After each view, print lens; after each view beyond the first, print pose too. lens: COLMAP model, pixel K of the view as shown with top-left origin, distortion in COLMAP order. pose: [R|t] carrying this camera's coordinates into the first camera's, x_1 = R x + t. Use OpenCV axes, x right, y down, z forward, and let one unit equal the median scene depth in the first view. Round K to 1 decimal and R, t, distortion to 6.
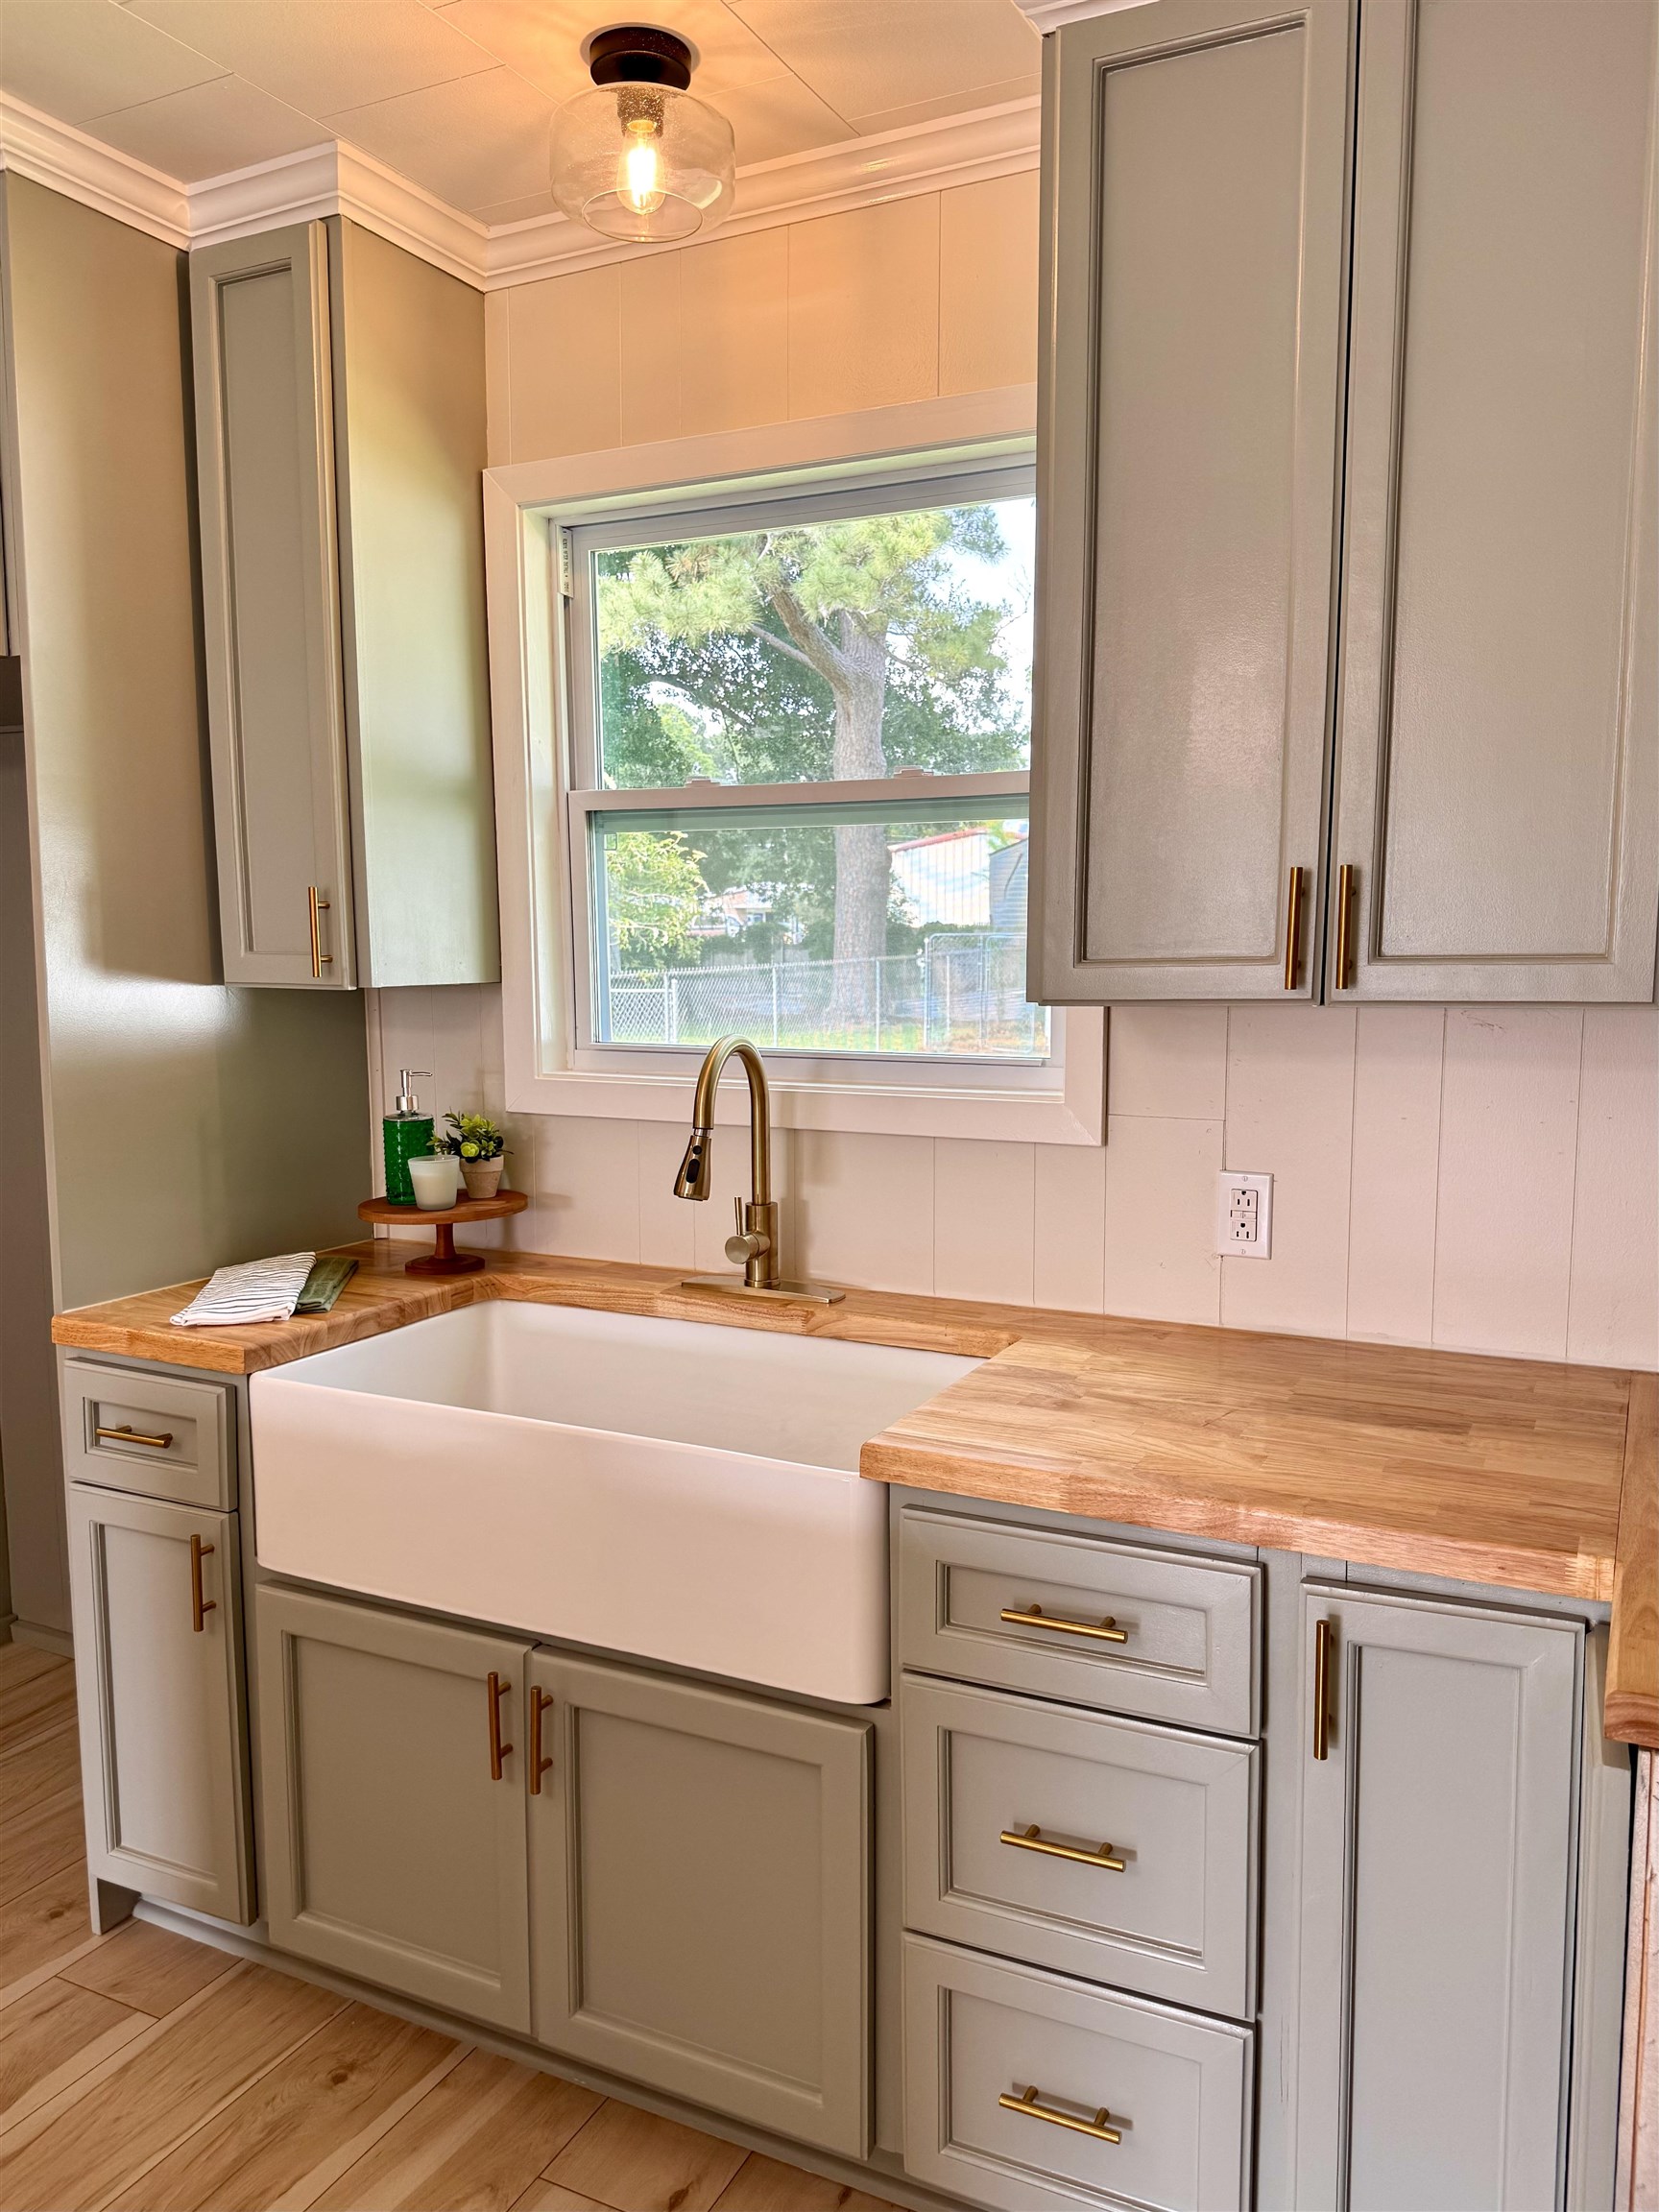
lens RADIAL K [[1661.5, 0, 829.5], [0, 1661.5, 1106.0], [0, 0, 1]] dist [0.146055, -0.198009]
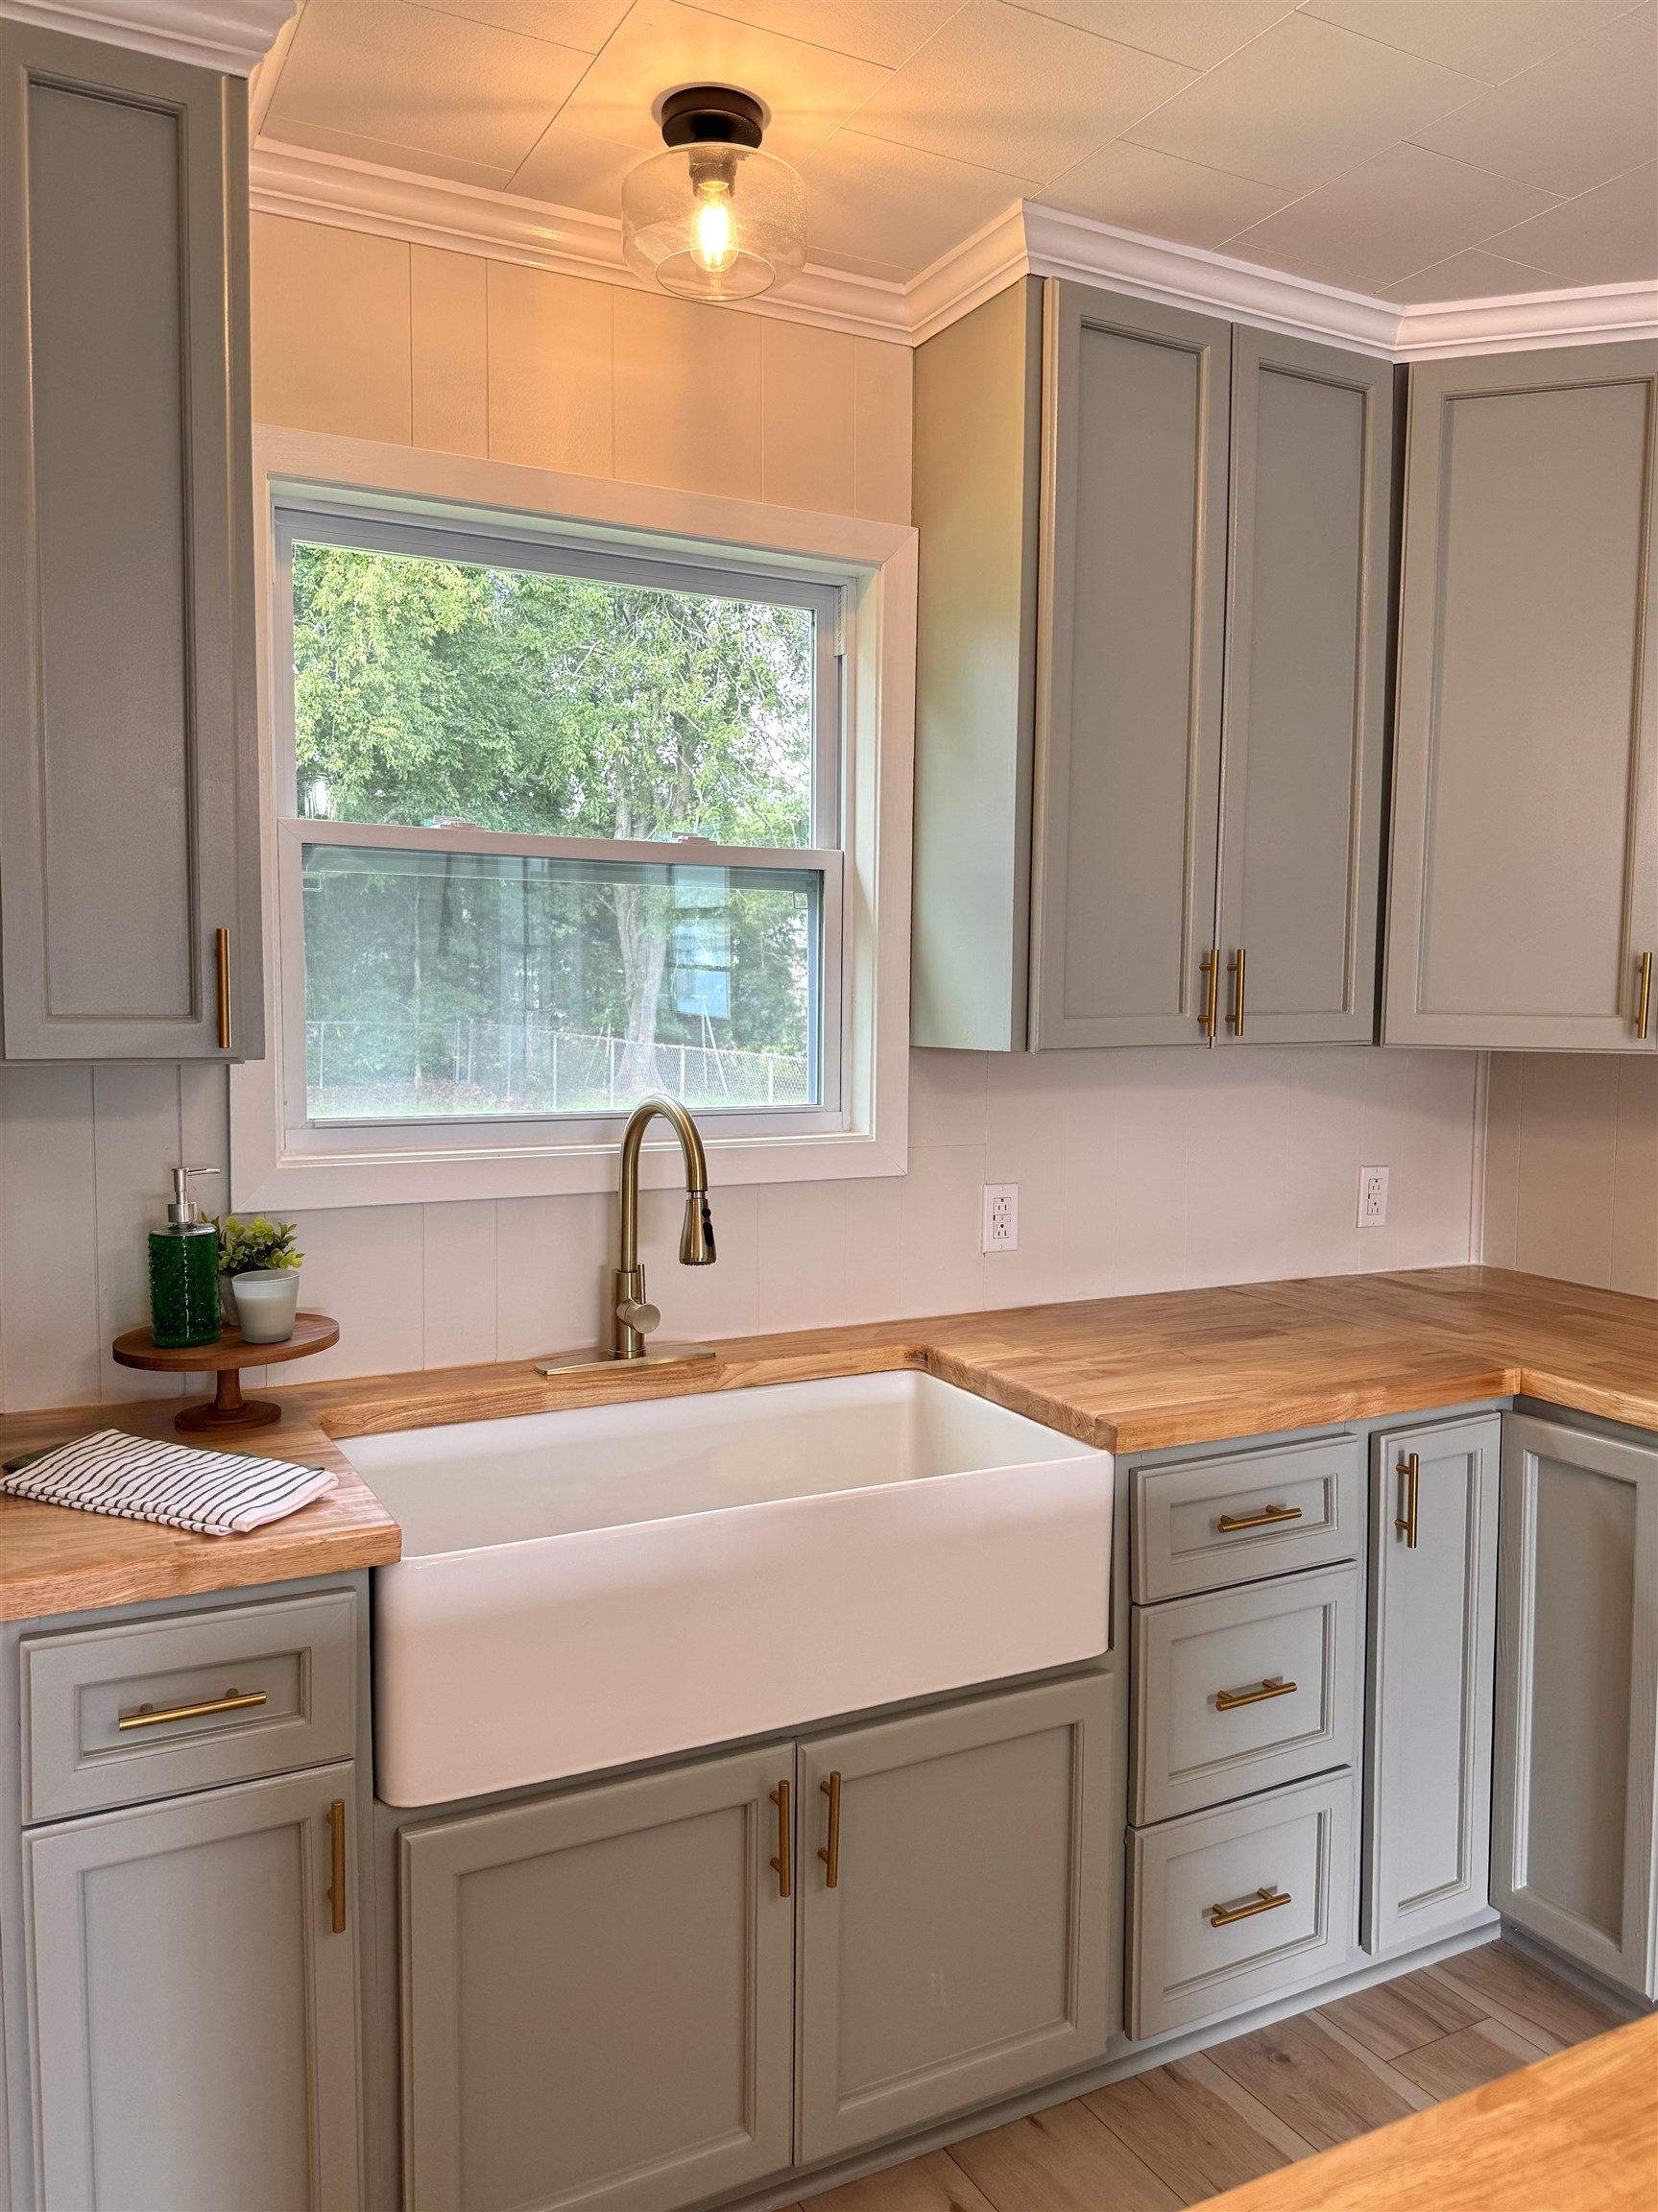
lens RADIAL K [[1661.5, 0, 829.0], [0, 1661.5, 1106.0], [0, 0, 1]] dist [0.146055, -0.198009]
pose [[0.574951, -0.051936, 0.816538, -0.764792], [0.080533, 0.996729, 0.006691, -0.033876], [-0.814215, 0.061911, 0.577253, 0.342853]]
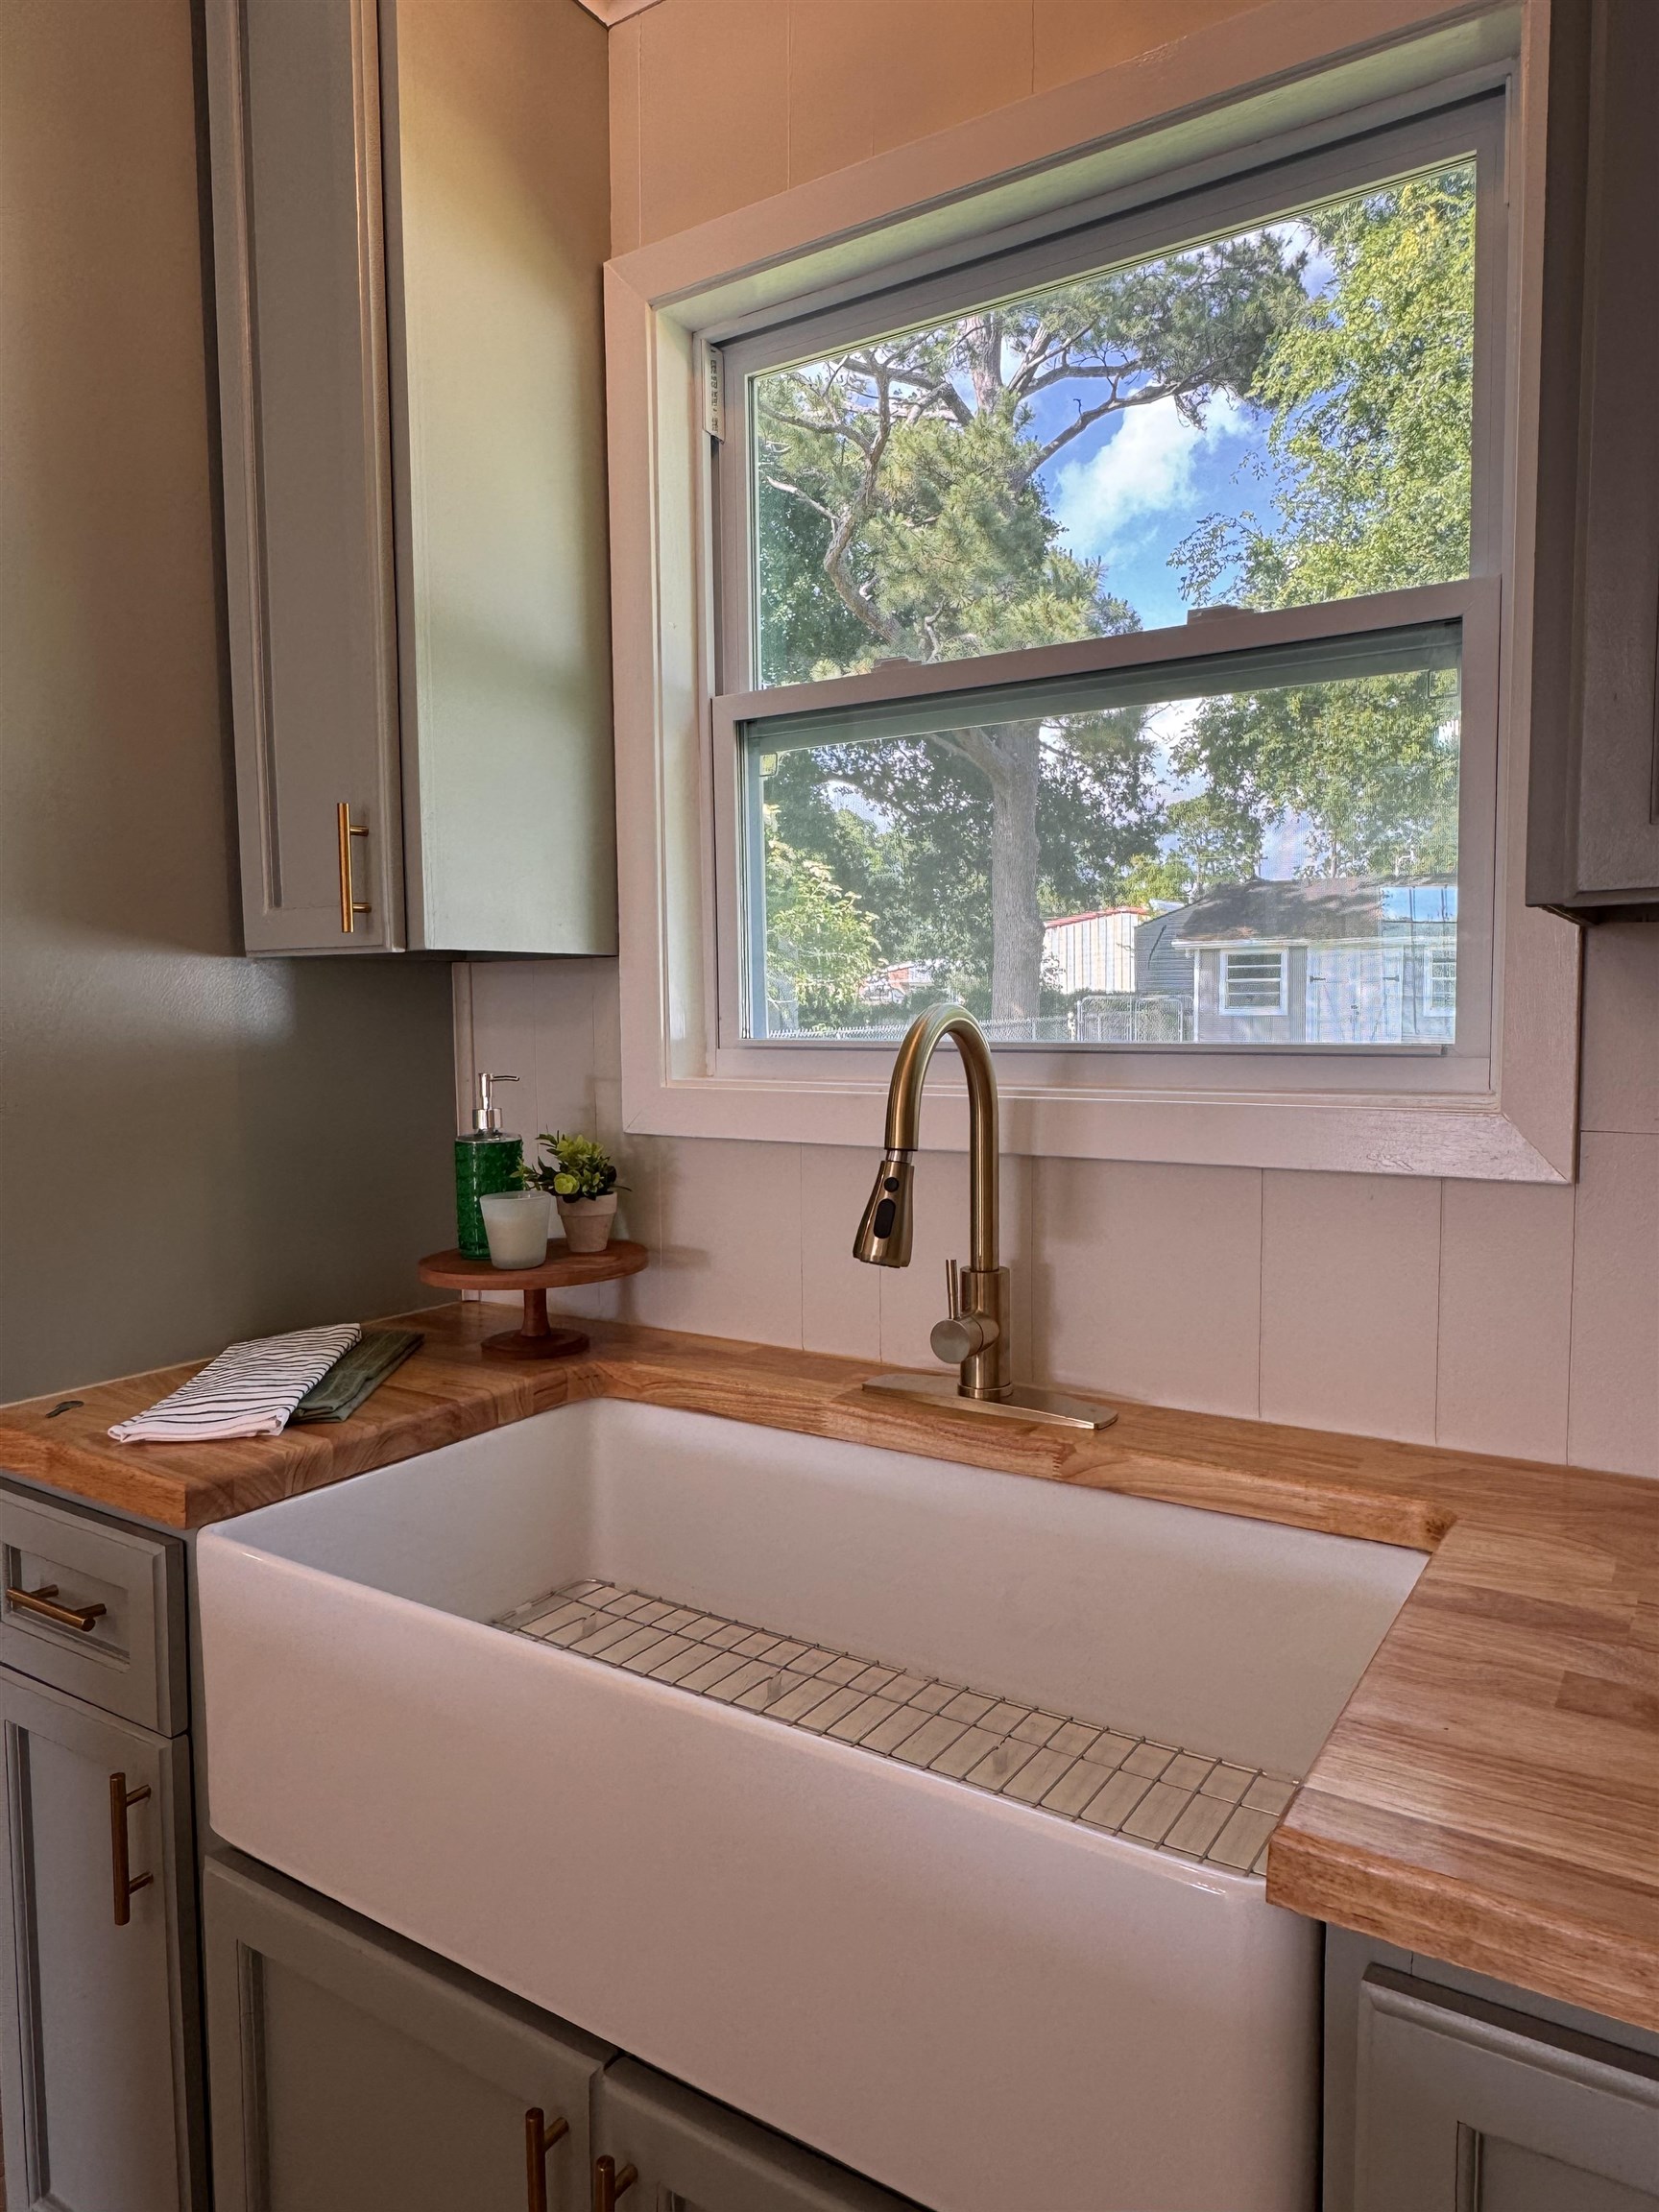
lens RADIAL K [[1423.7, 0, 829.5], [0, 1423.7, 1106.0], [0, 0, 1]] dist [-0.001315, 0.002802]
pose [[0.994590, 0.002887, -0.103838, -0.044106], [-0.006714, 0.999310, -0.036522, 0.015262], [0.103661, 0.037022, 0.993923, 0.435952]]
